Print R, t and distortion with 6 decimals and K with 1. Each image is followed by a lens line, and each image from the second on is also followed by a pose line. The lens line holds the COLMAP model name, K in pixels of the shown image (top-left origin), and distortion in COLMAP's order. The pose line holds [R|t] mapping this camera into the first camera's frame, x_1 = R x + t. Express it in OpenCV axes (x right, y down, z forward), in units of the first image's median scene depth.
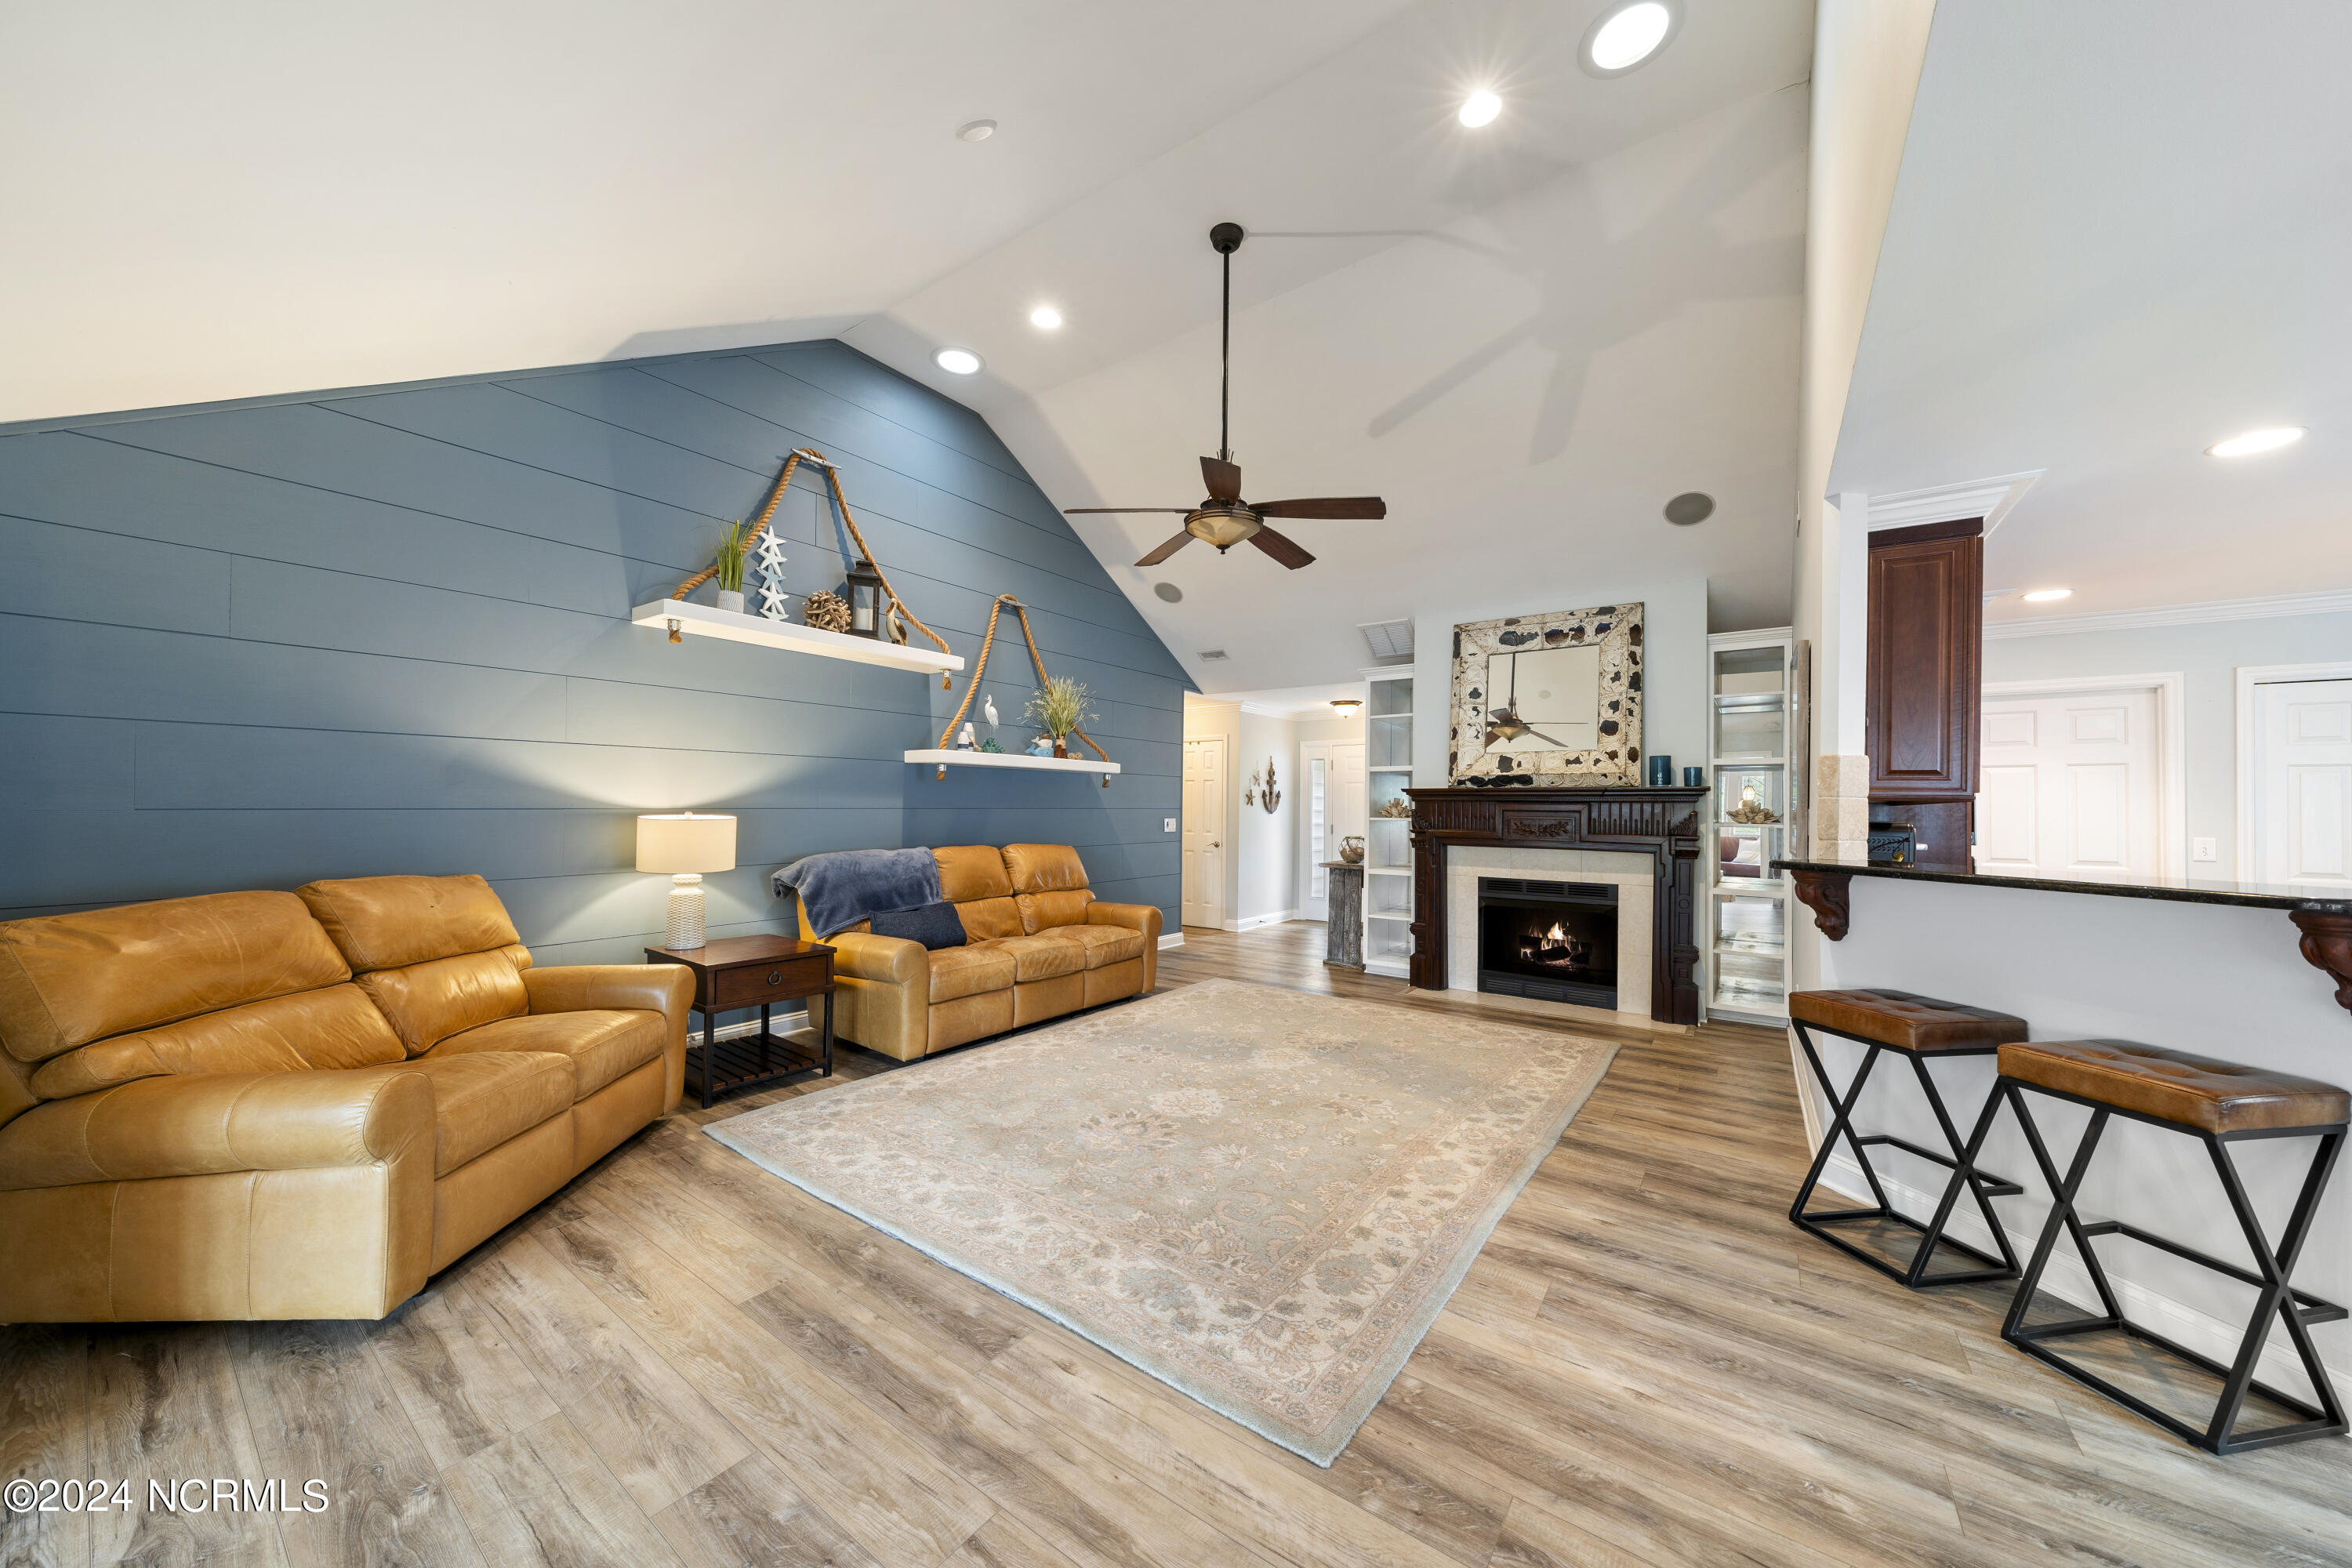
lens RADIAL K [[800.9, 0, 1174.9], [0, 800.9, 801.0], [0, 0, 1]] dist [-0.002507, -0.000136]
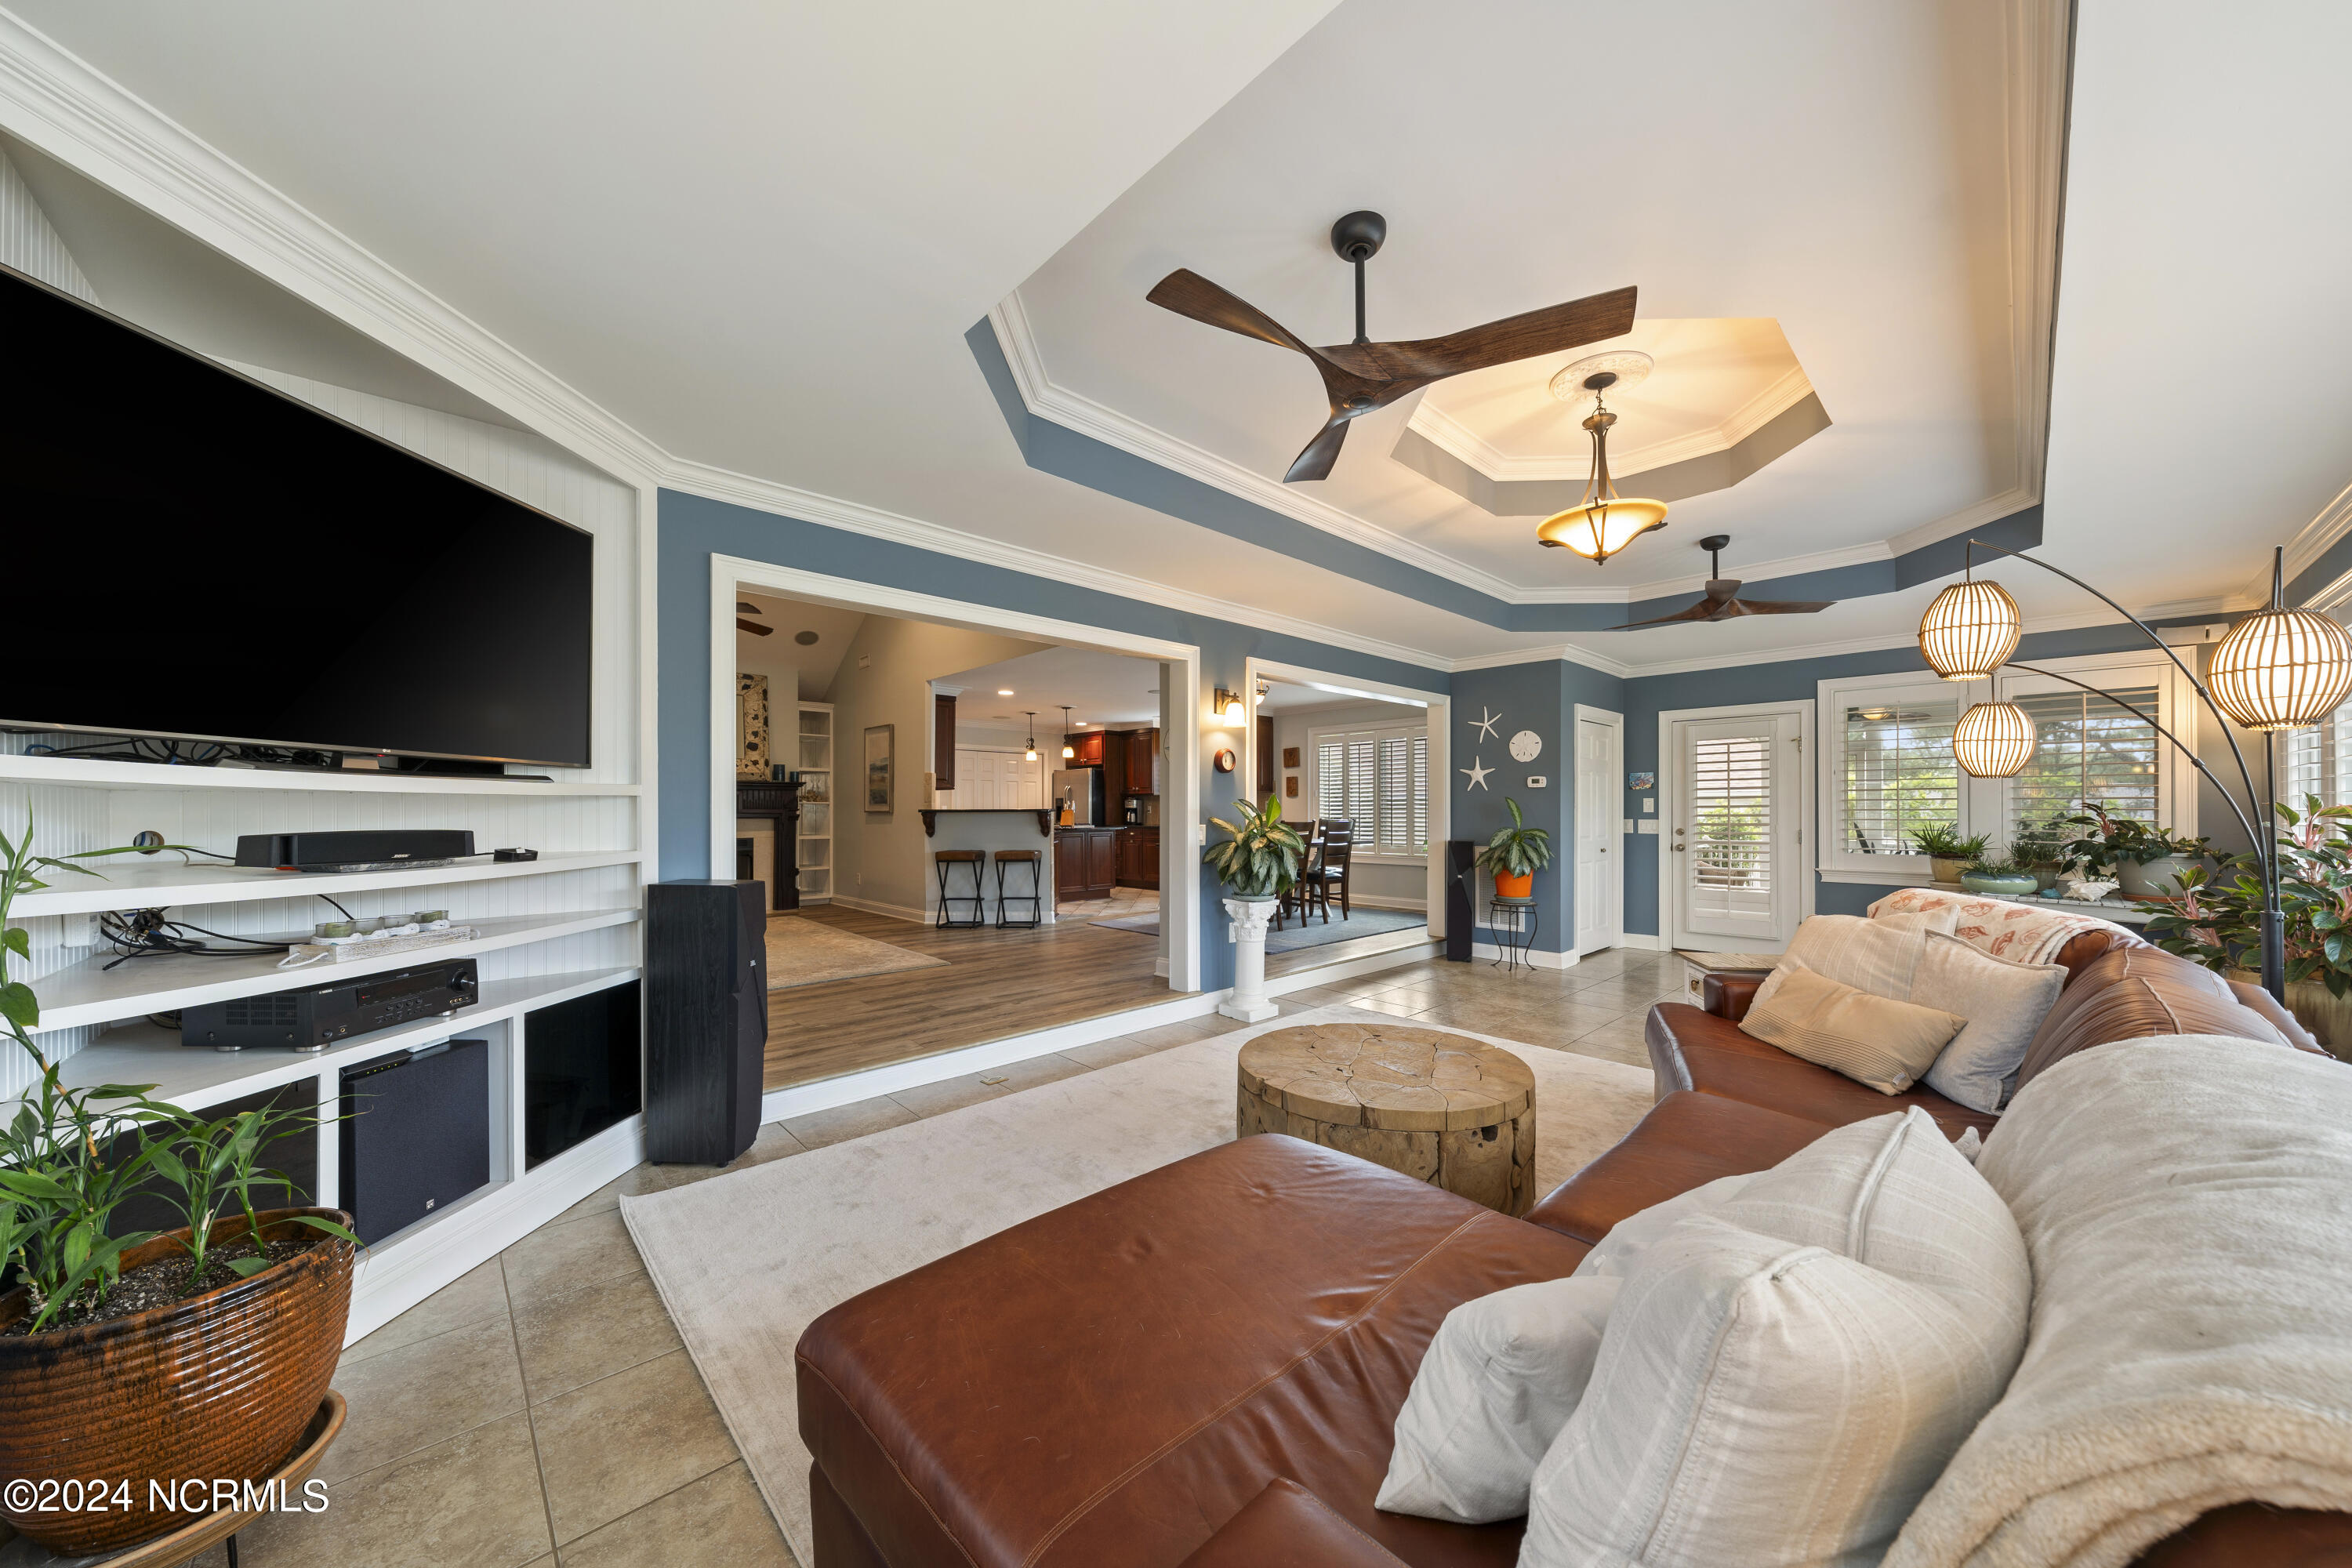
lens RADIAL K [[804.8, 0, 1172.4], [0, 804.8, 809.6], [0, 0, 1]] dist [-0.001714, -0.000182]
pose [[0.193266, -0.010430, 0.981091, -1.008793], [-0.004980, 0.999920, 0.011611, 0.020271], [-0.981134, -0.007130, 0.193199, -0.226045]]
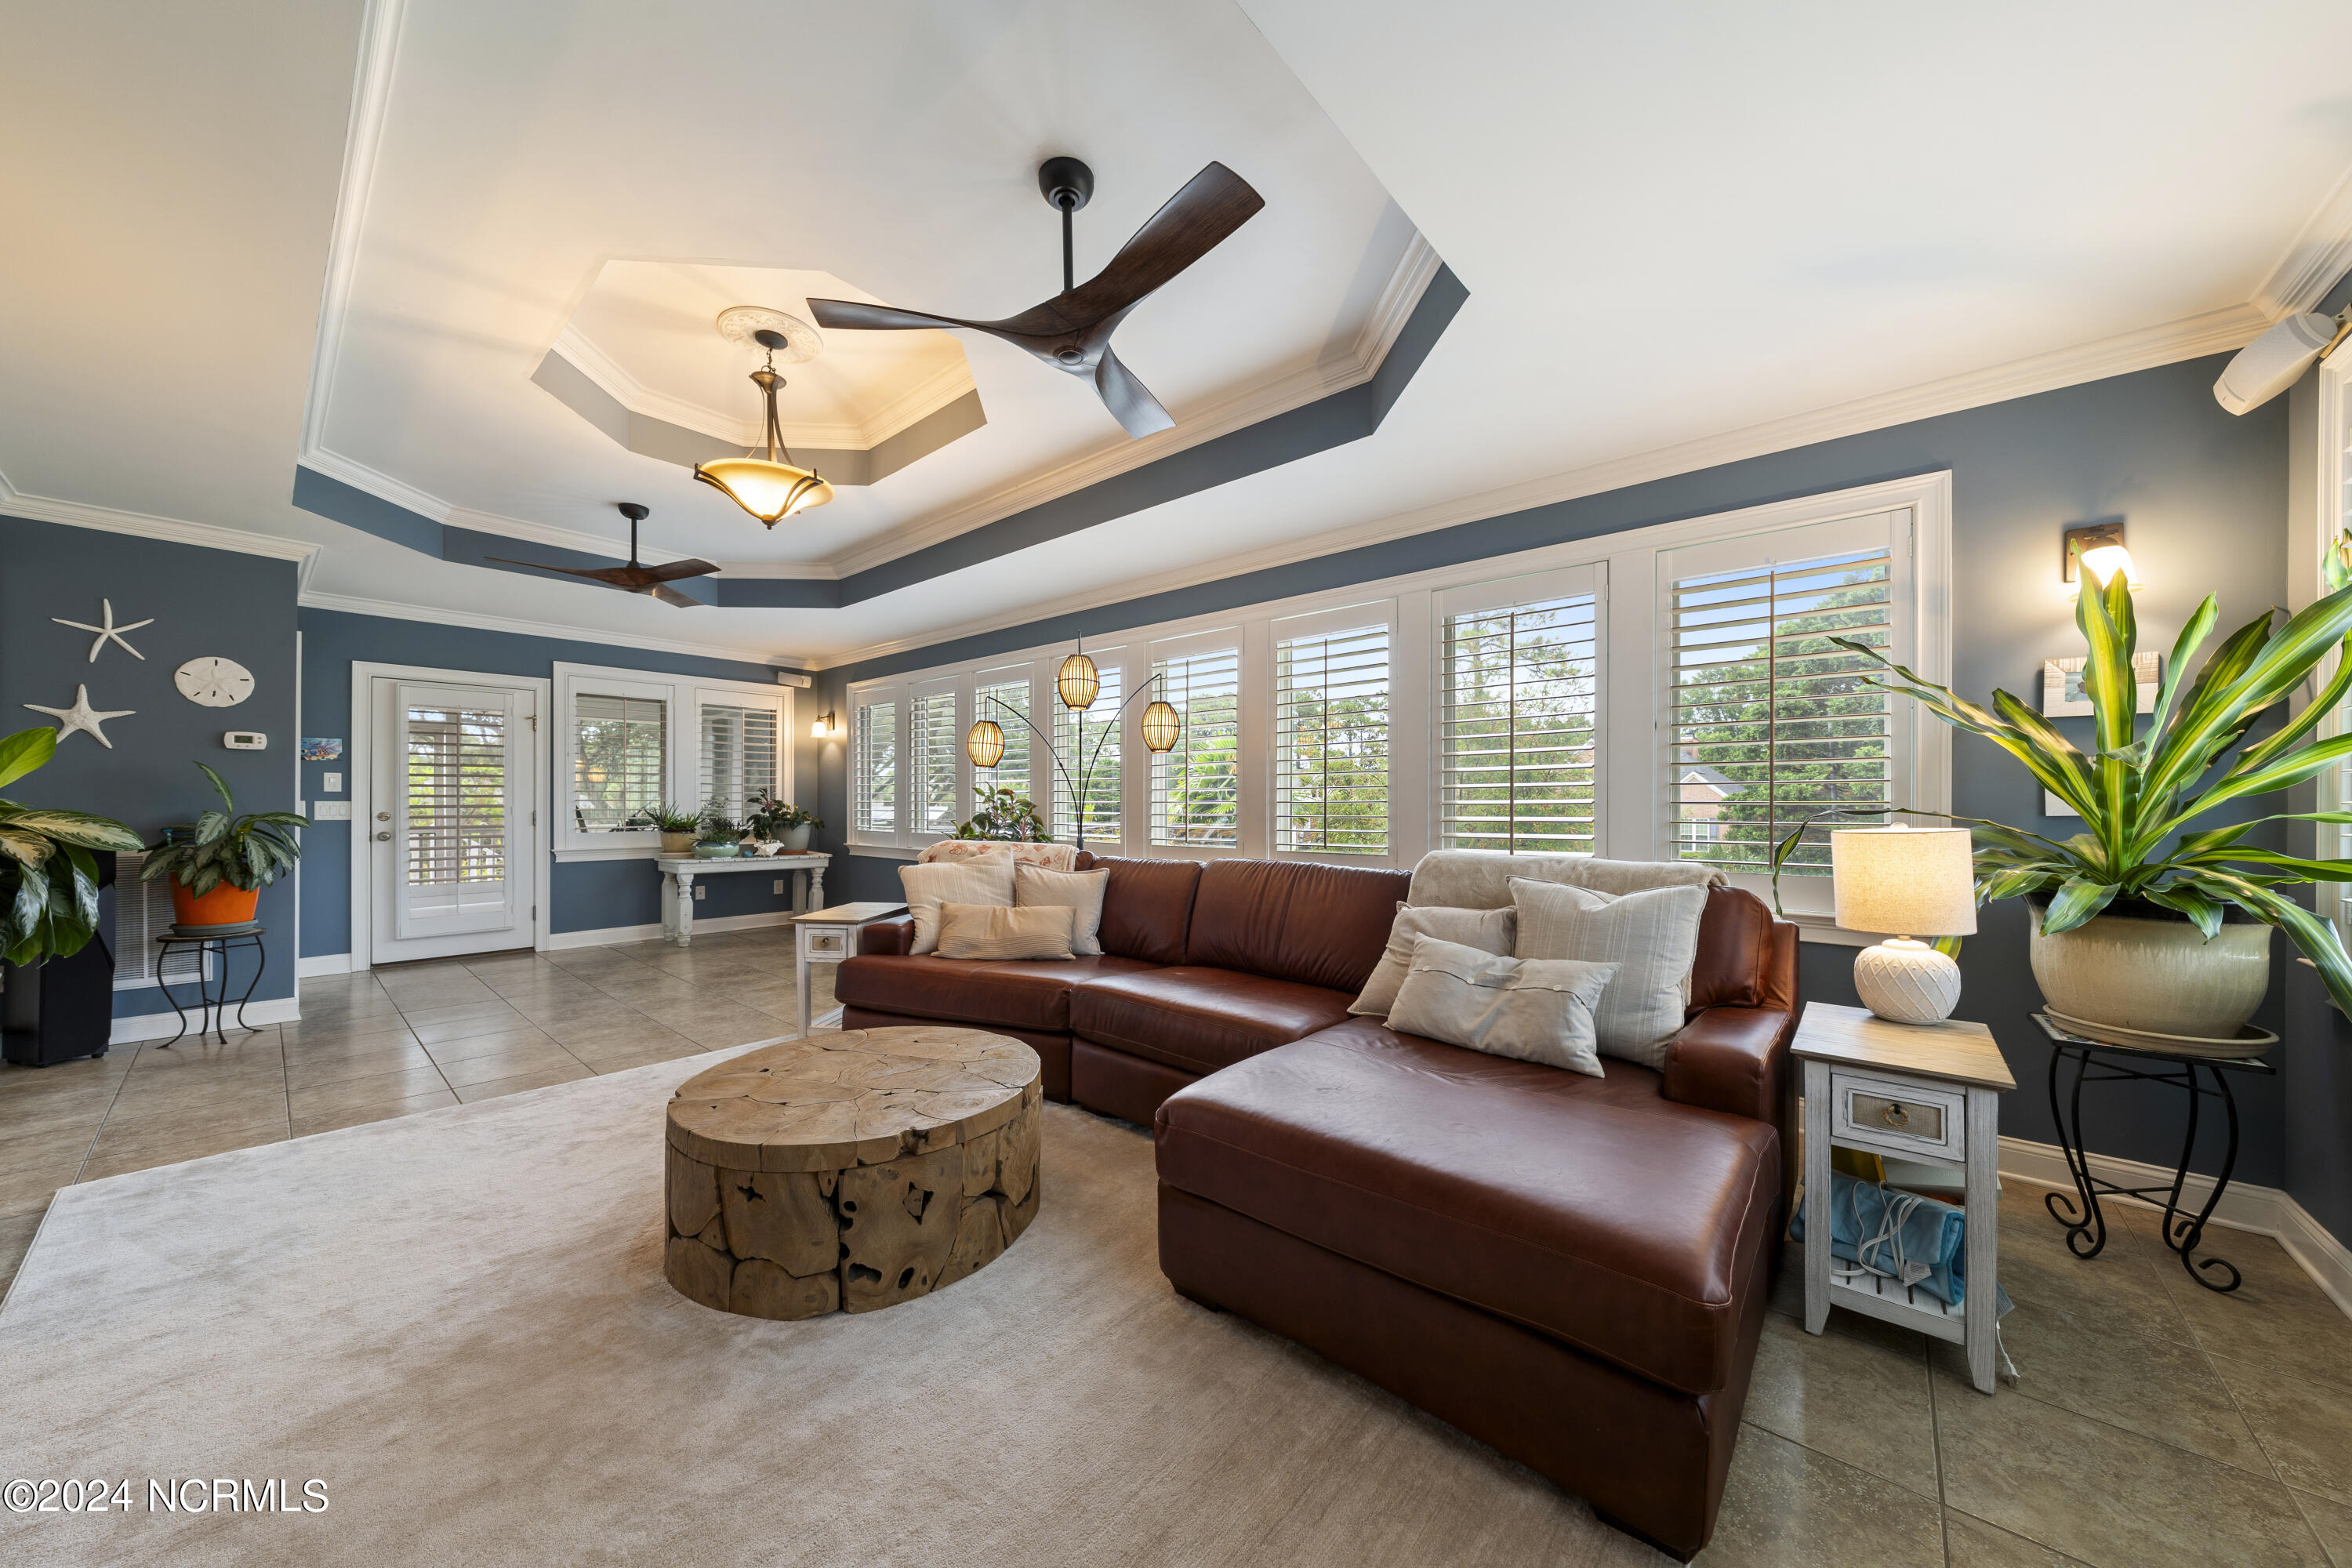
lens RADIAL K [[800.9, 0, 1174.9], [0, 800.9, 801.0], [0, 0, 1]] dist [-0.002507, -0.000136]
pose [[-0.995638, -0.014288, 0.092196, -0.656272], [-0.015220, 0.999840, -0.009411, 0.043375], [-0.092047, -0.010774, -0.995696, 0.182310]]
